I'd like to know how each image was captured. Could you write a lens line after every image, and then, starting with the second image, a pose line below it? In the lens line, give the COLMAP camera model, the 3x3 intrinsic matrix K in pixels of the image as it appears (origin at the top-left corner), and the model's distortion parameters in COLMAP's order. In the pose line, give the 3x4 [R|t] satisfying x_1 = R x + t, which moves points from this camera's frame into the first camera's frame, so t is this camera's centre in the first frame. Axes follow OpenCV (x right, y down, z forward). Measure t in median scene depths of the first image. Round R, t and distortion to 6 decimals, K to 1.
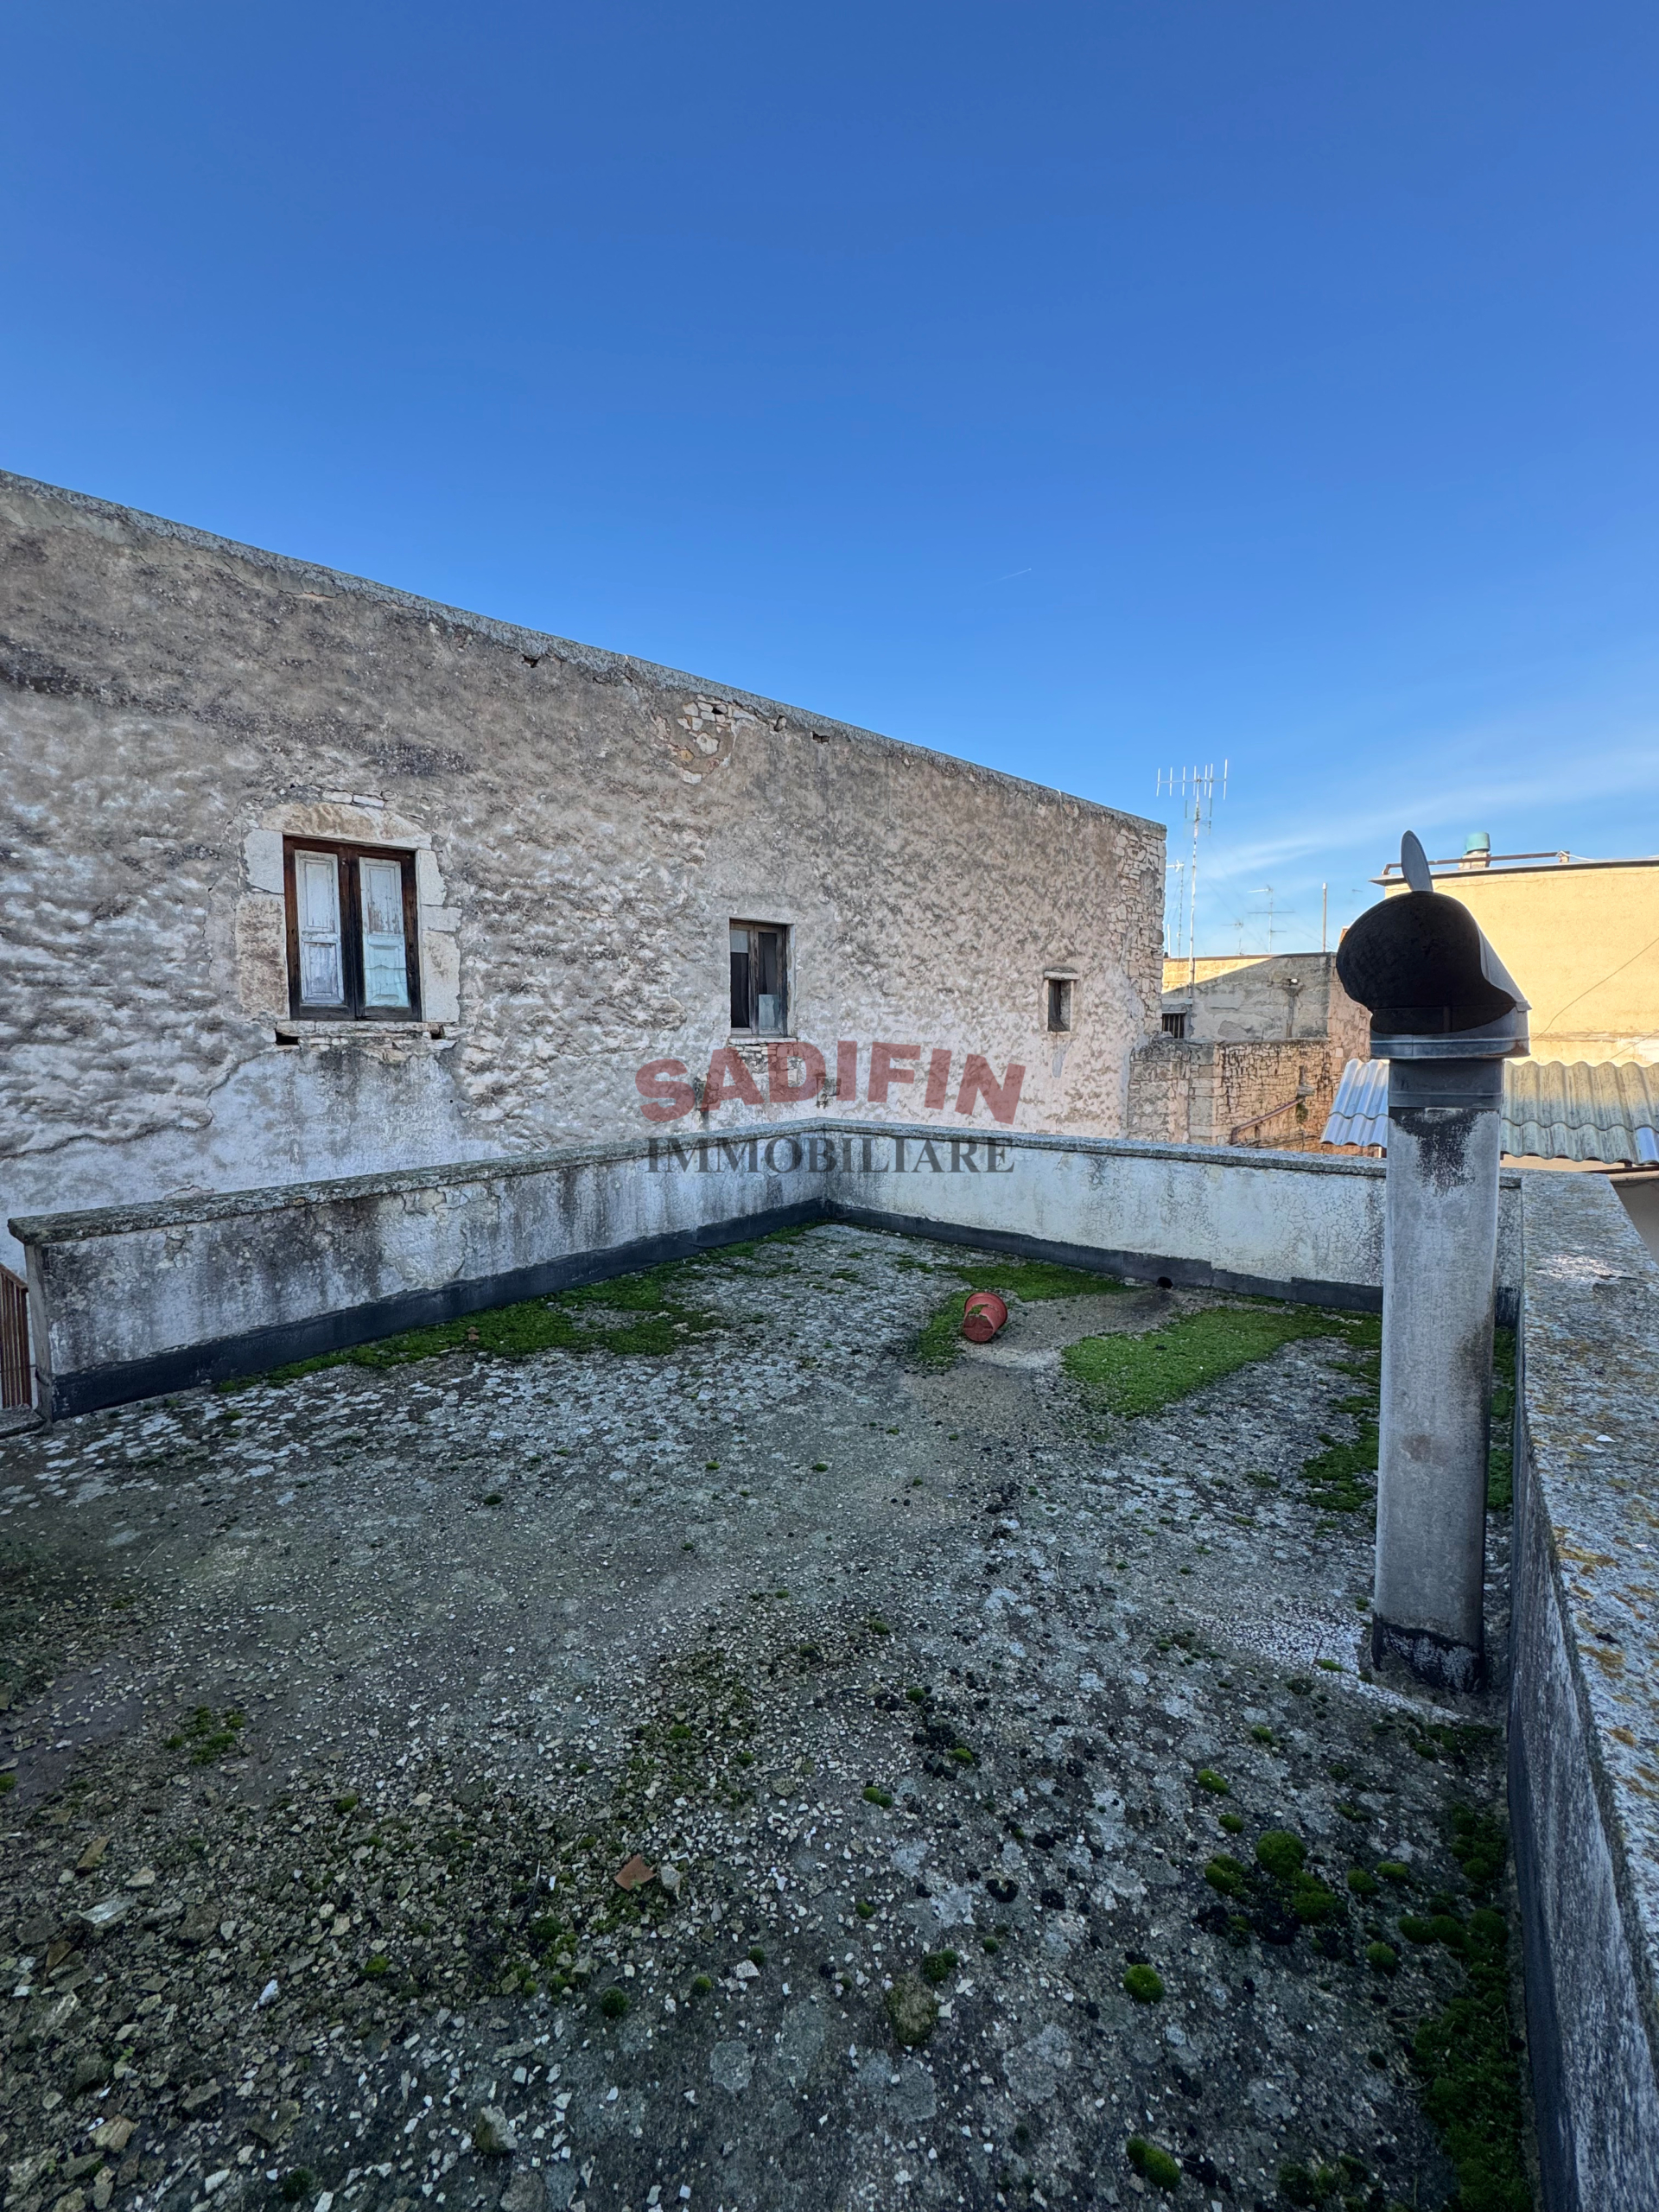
lens RADIAL K [[880.9, 0, 829.4], [0, 880.9, 1105.0], [0, 0, 1]] dist [-0.003421, 0.000249]
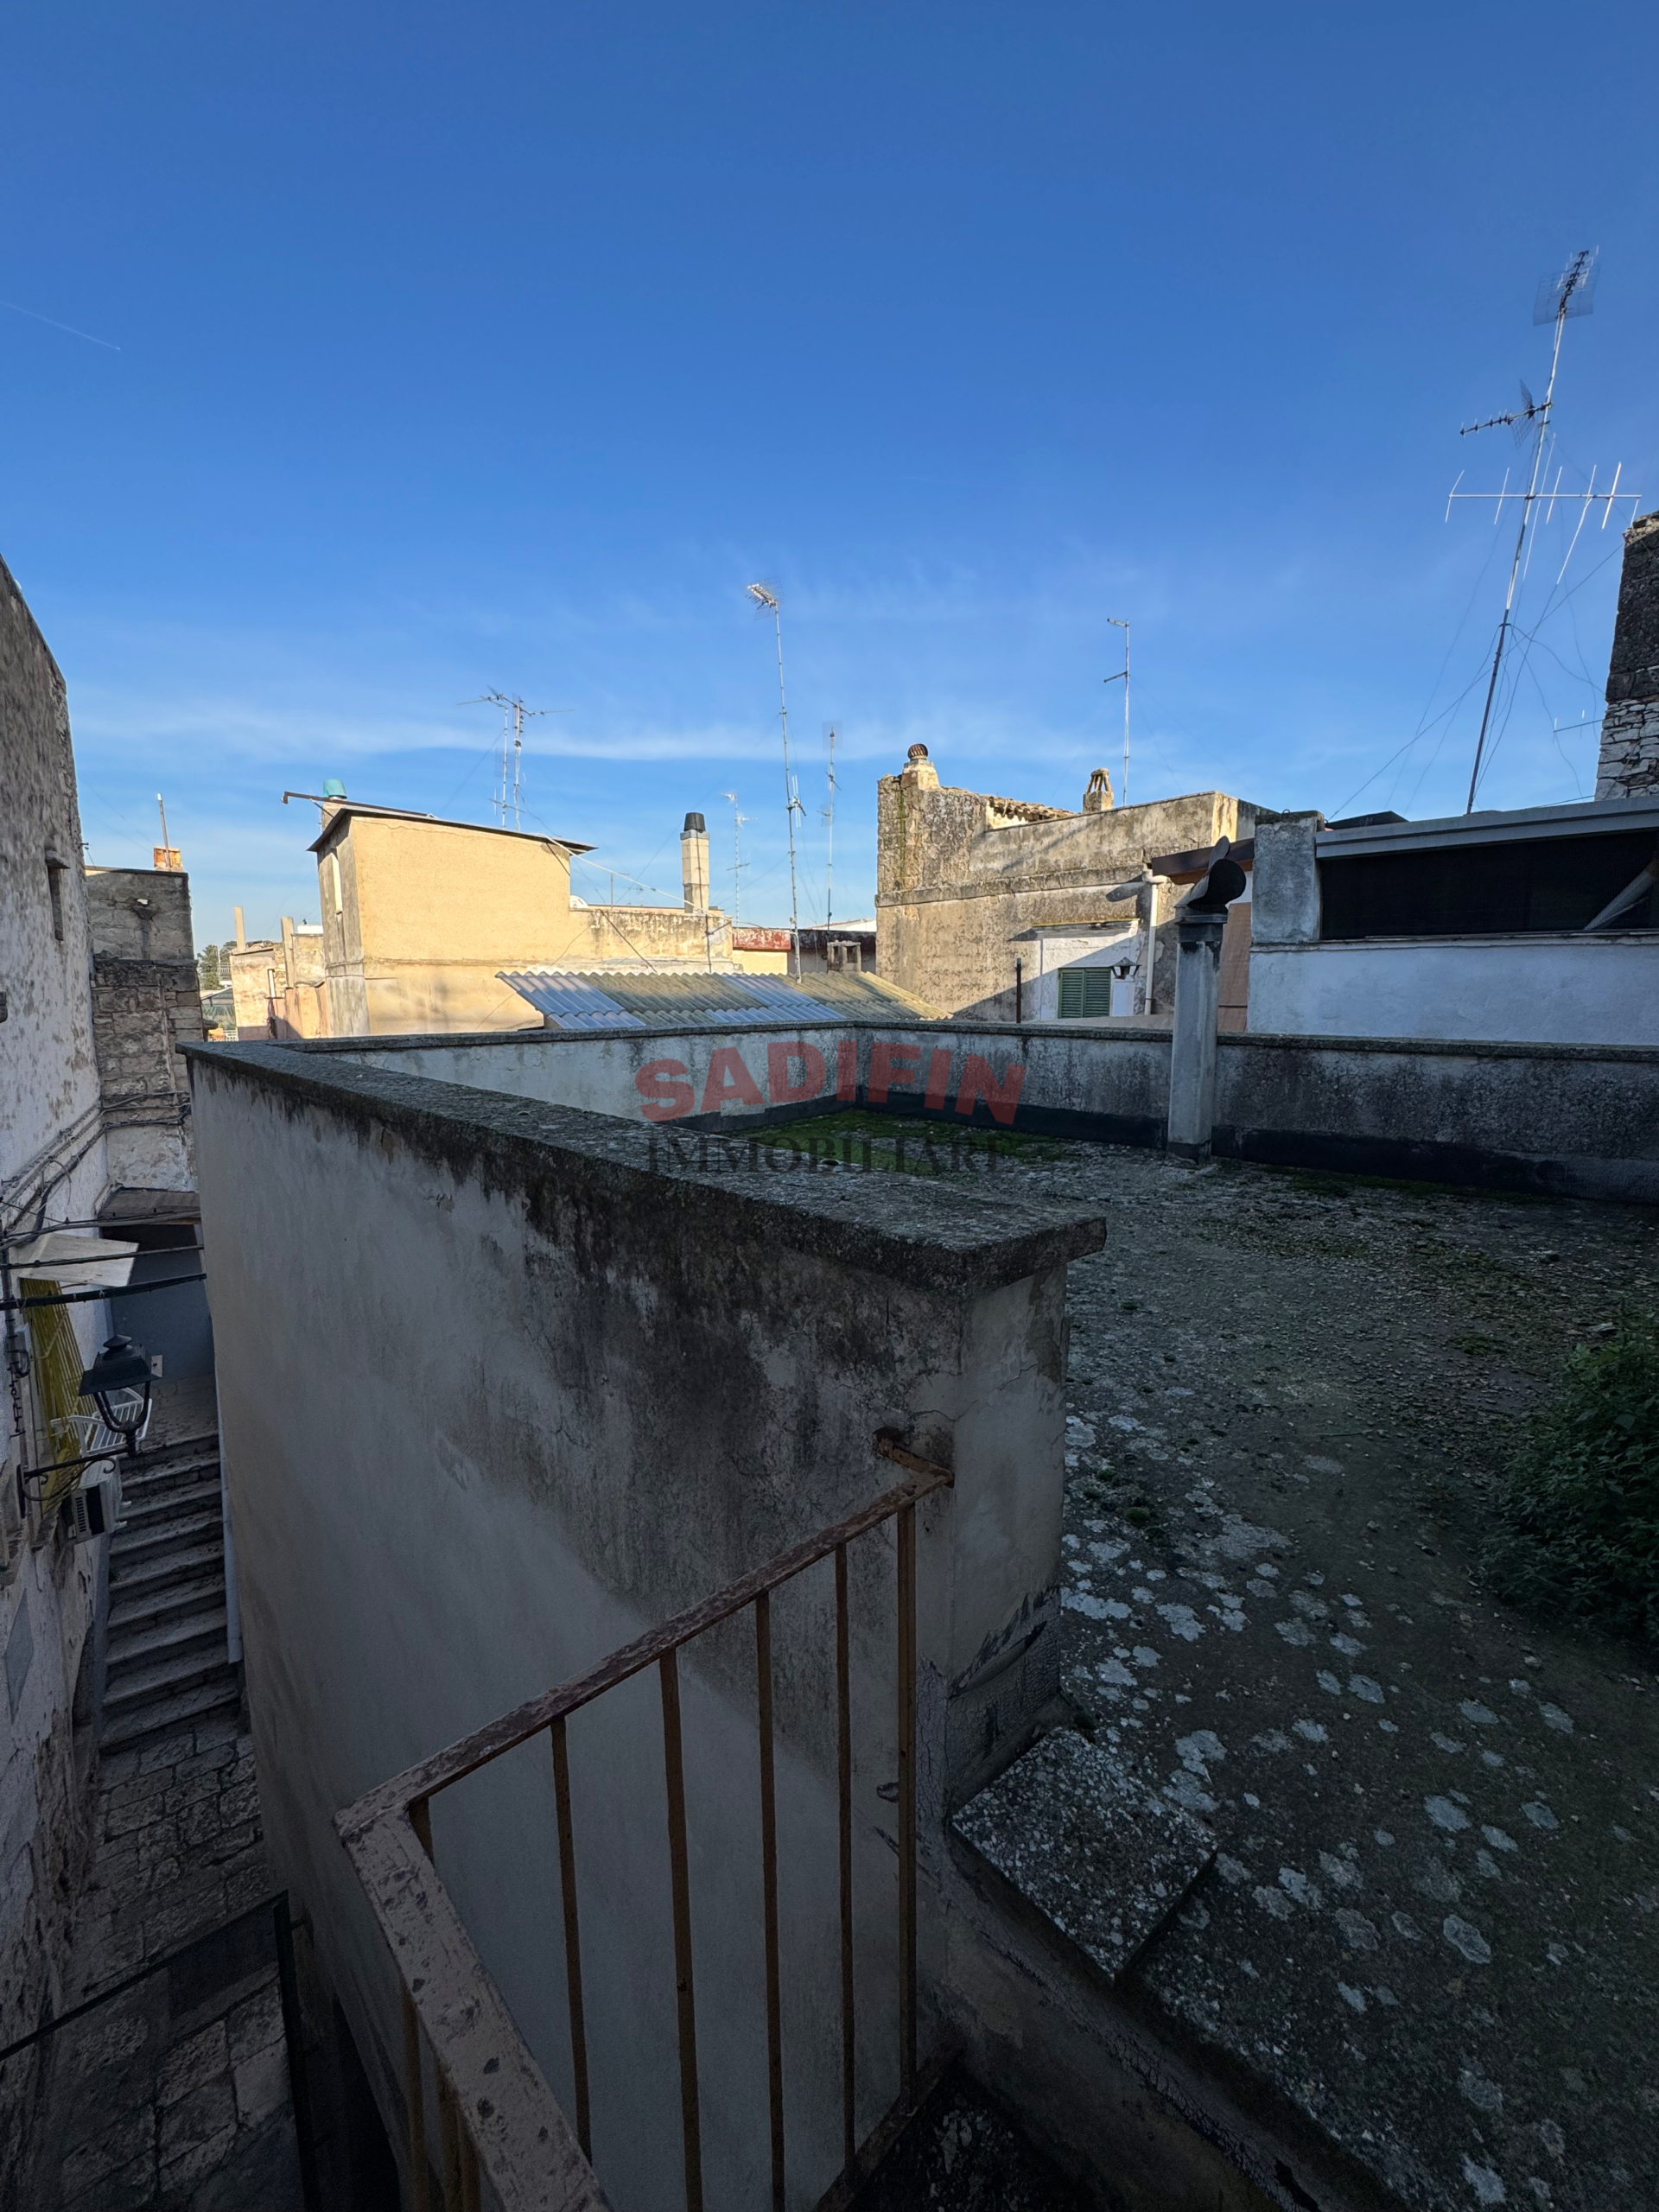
lens RADIAL K [[880.9, 0, 829.4], [0, 880.9, 1105.0], [0, 0, 1]] dist [-0.003421, 0.000249]
pose [[0.140342, -0.131030, 0.981395, -1.052726], [0.081796, 0.989350, 0.120396, 0.036607], [-0.986719, 0.063377, 0.149565, 0.861574]]
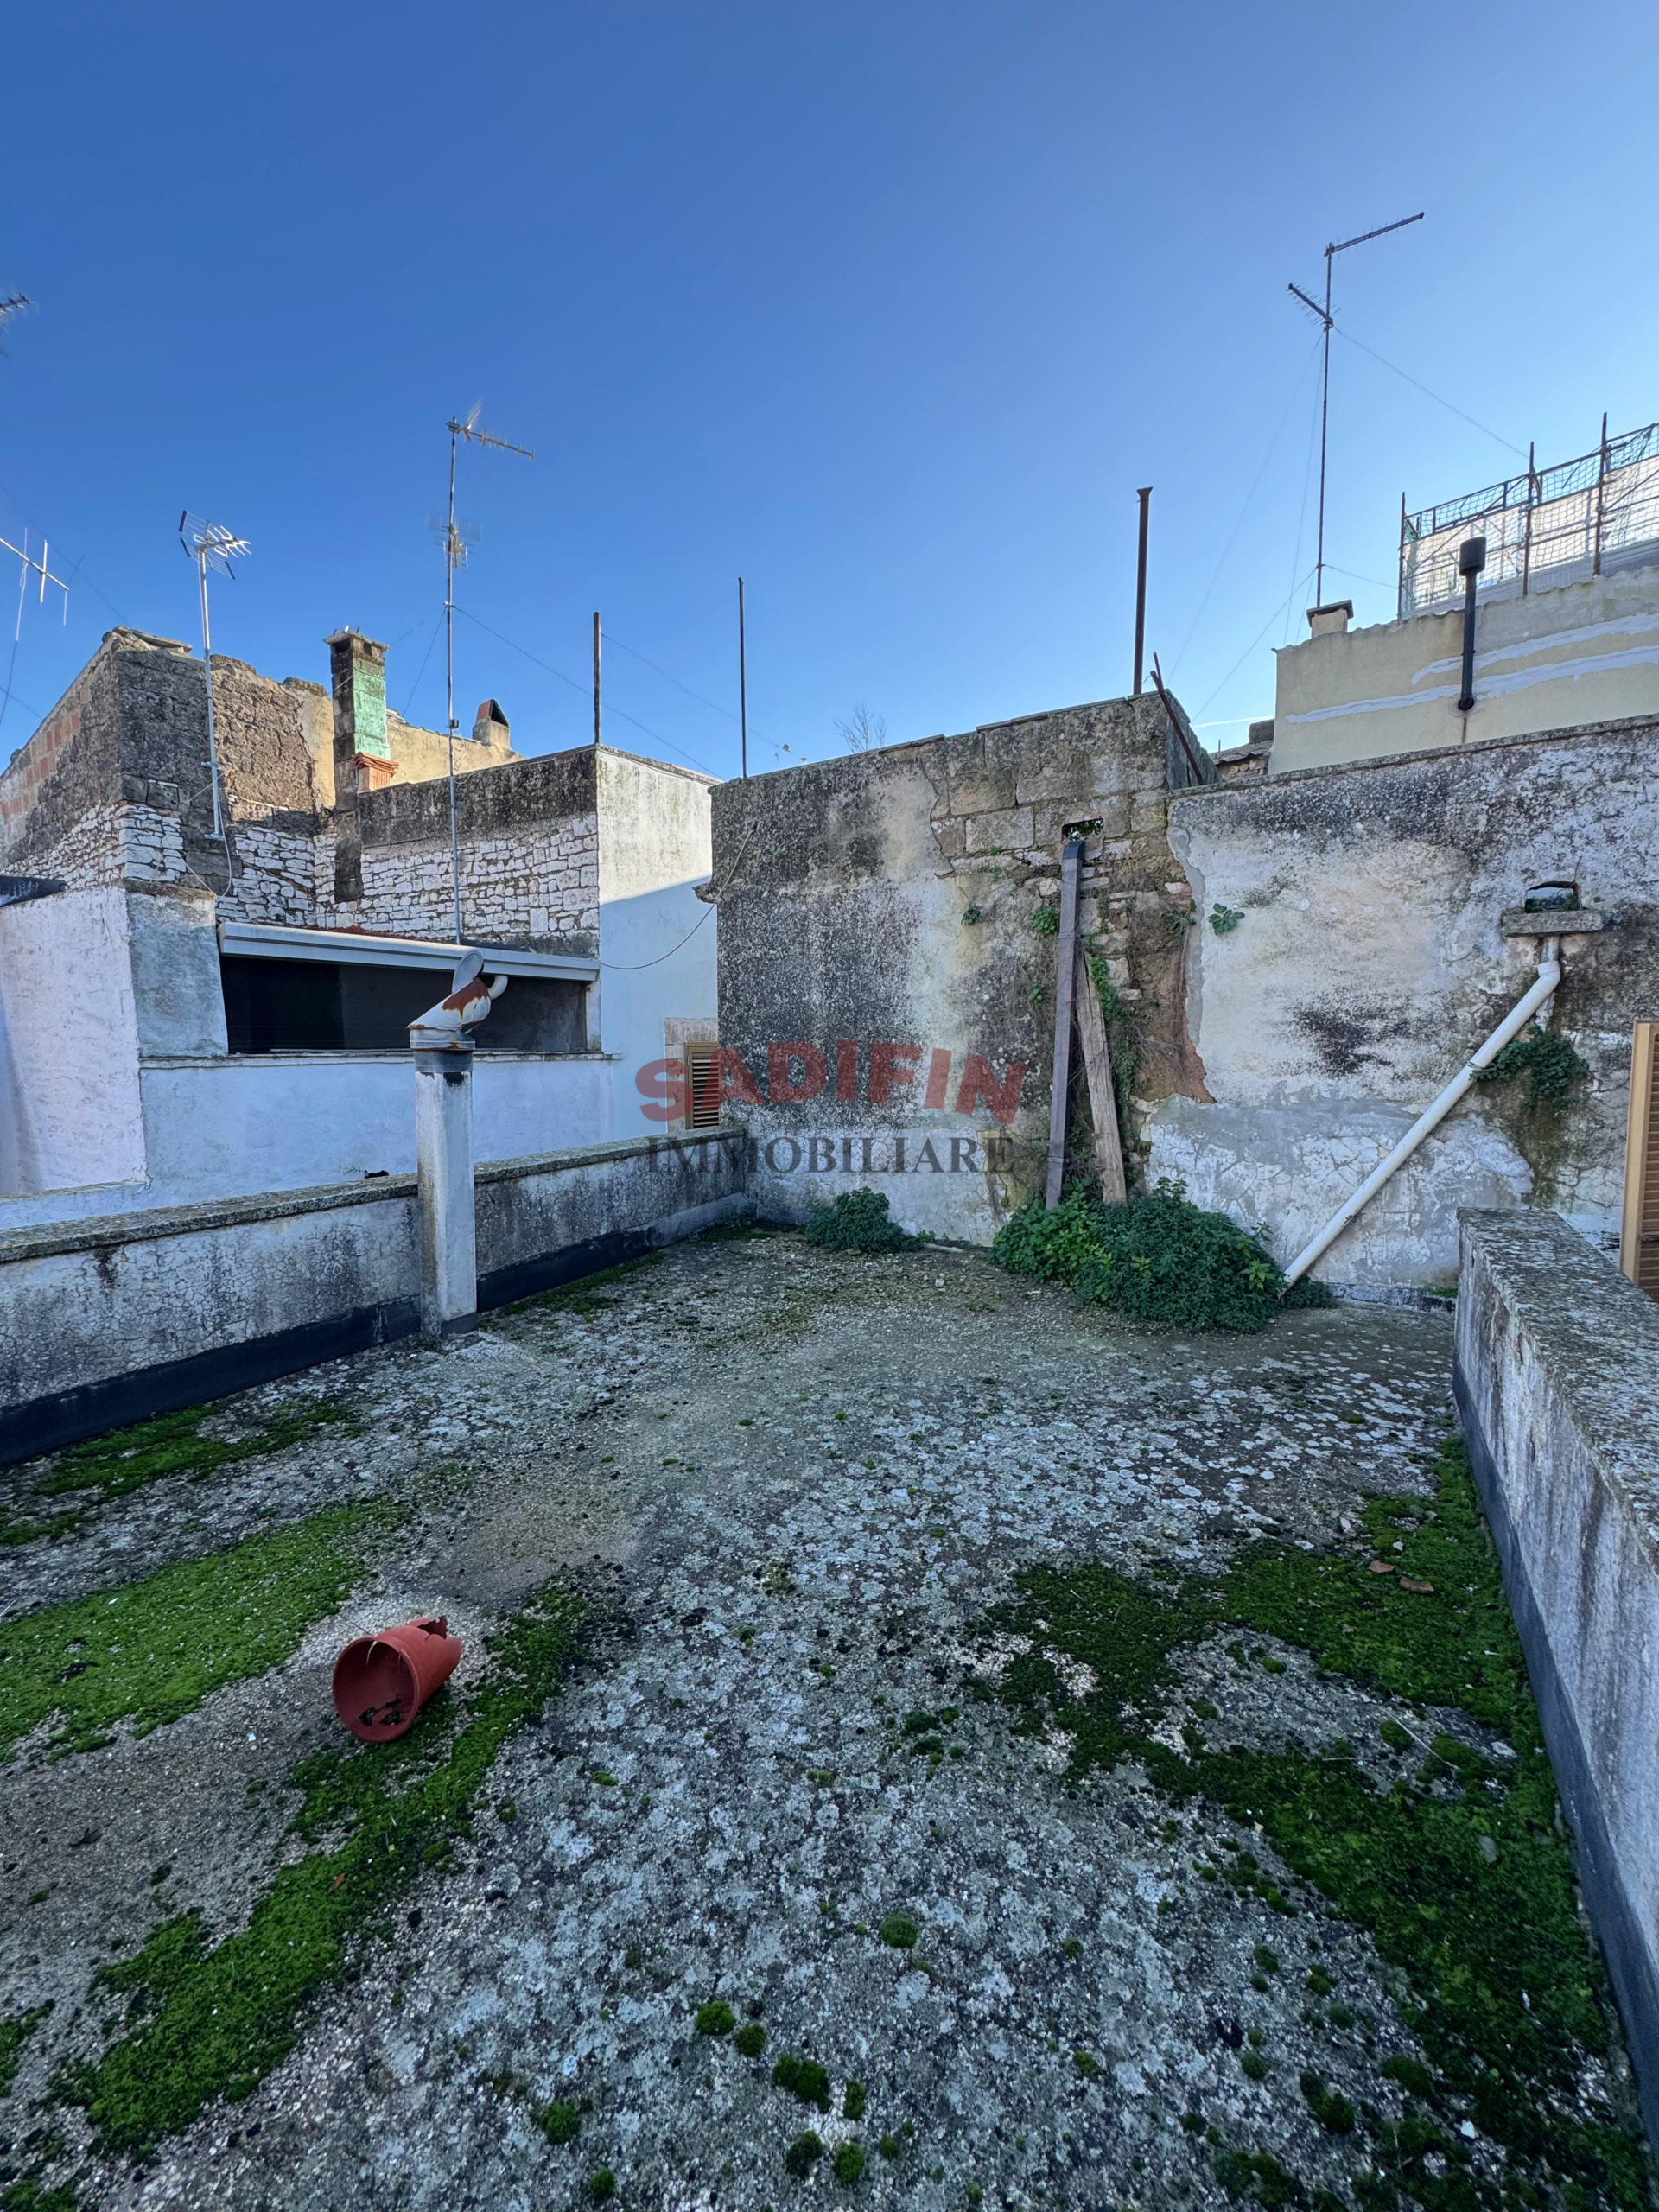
lens RADIAL K [[879.6, 0, 830.9], [0, 879.6, 1105.6], [0, 0, 1]] dist [-0.004363, 0.001075]
pose [[-0.992890, 0.018608, -0.117571, 0.004598], [0.000024, 0.987738, 0.156122, -0.126697], [0.119035, 0.155010, -0.980715, 1.614796]]
